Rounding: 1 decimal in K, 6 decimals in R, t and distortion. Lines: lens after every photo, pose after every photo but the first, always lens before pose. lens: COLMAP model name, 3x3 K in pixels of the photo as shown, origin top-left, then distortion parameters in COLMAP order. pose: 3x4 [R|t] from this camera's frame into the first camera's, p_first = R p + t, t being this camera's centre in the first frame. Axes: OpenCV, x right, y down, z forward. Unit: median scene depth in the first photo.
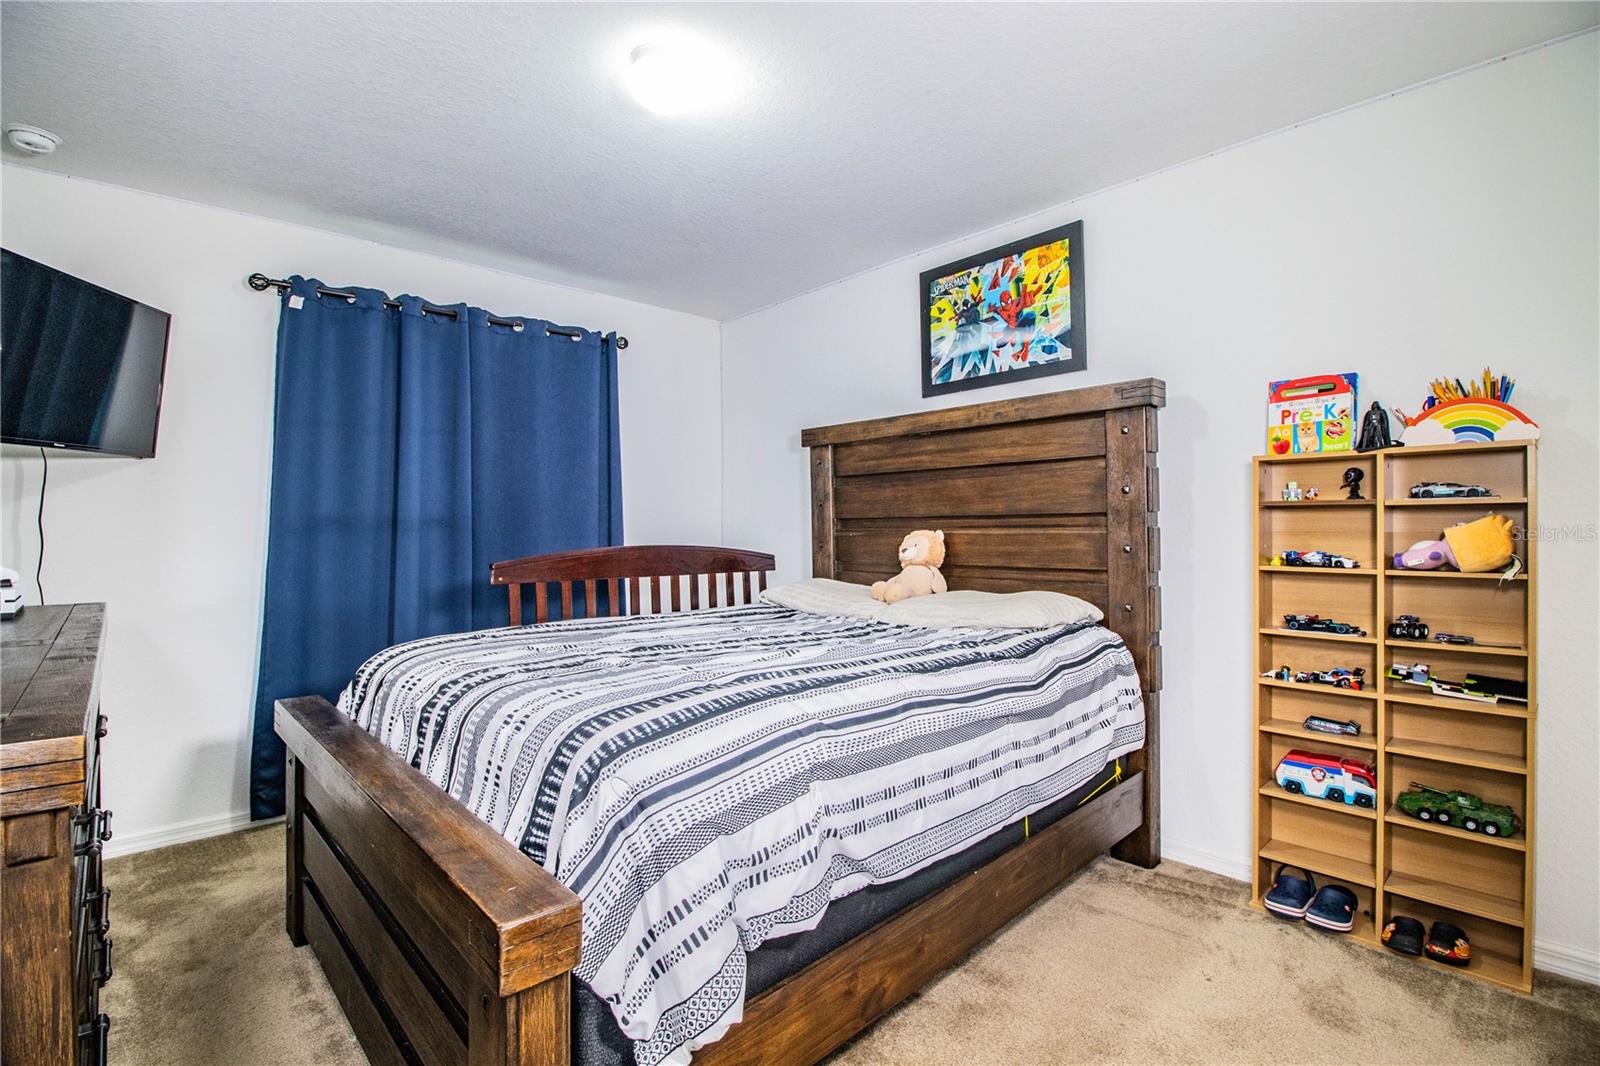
lens RADIAL K [[735.2, 0, 807.9], [0, 735.2, 531.2], [0, 0, 1]] dist [-0.018409, -0.003769]
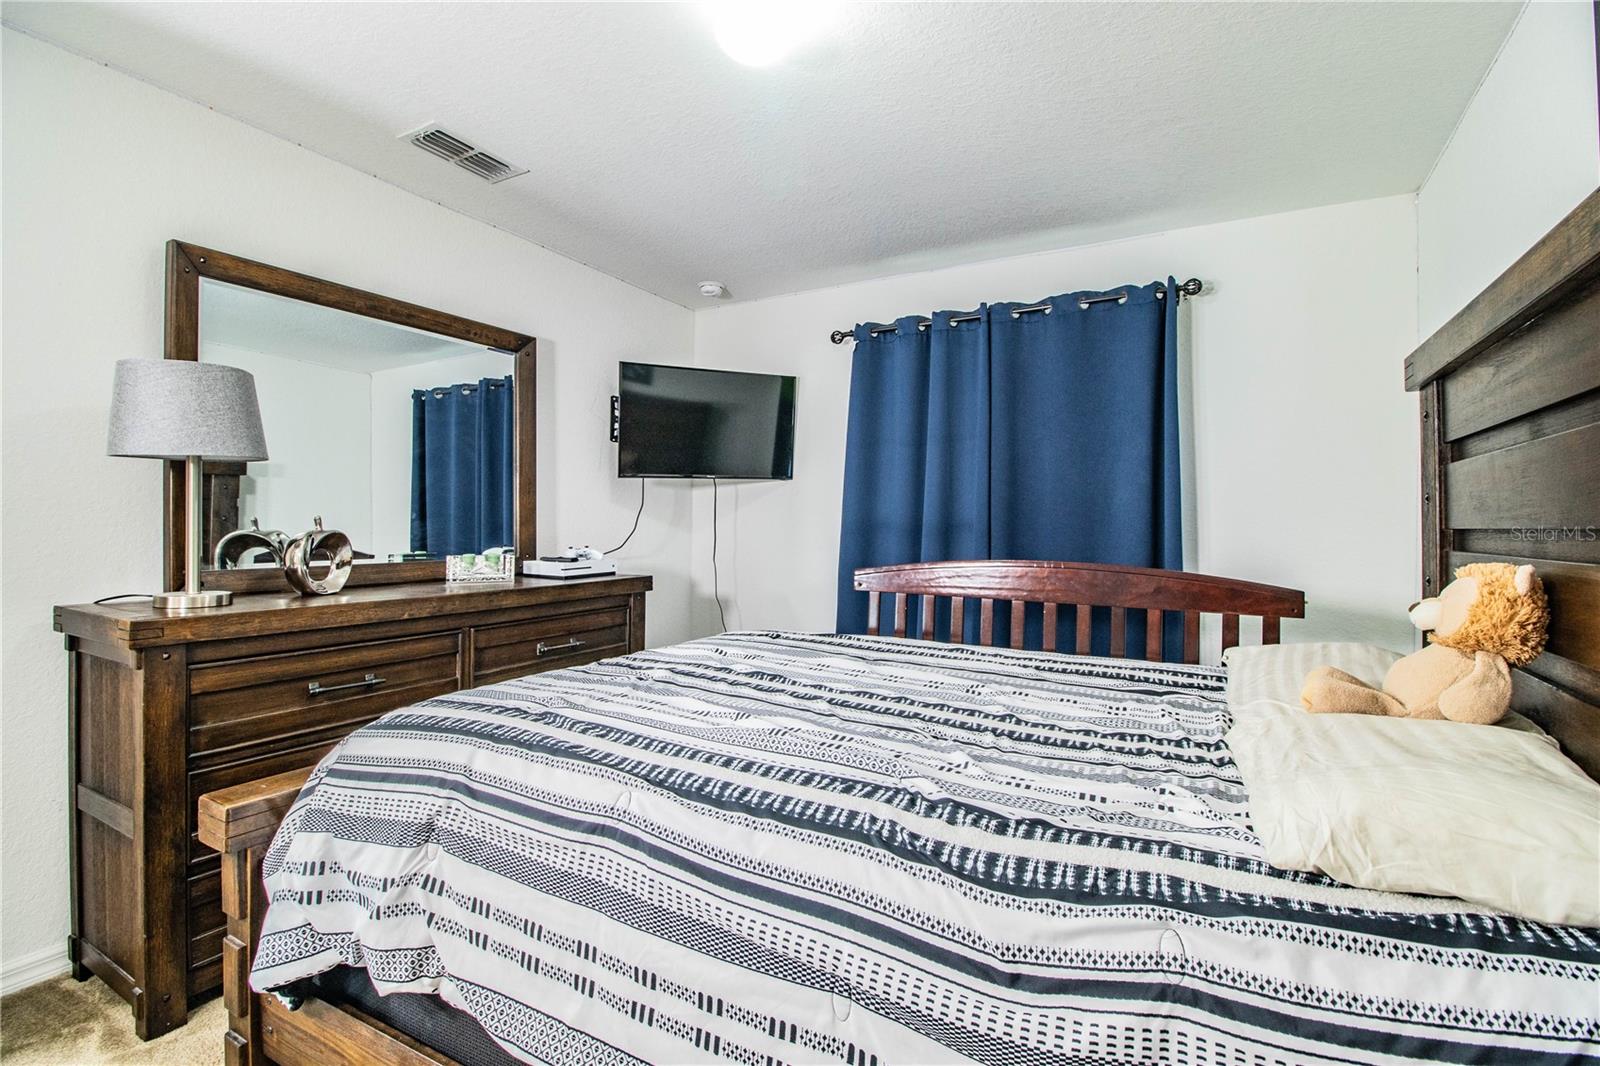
lens RADIAL K [[735.2, 0, 806.2], [0, 735.2, 524.0], [0, 0, 1]] dist [-0.018409, -0.003769]
pose [[0.300988, 0.006380, -0.953607, 0.430939], [-0.013459, 0.999906, 0.002442, -0.016917], [0.953533, 0.012100, 0.301046, 0.526718]]
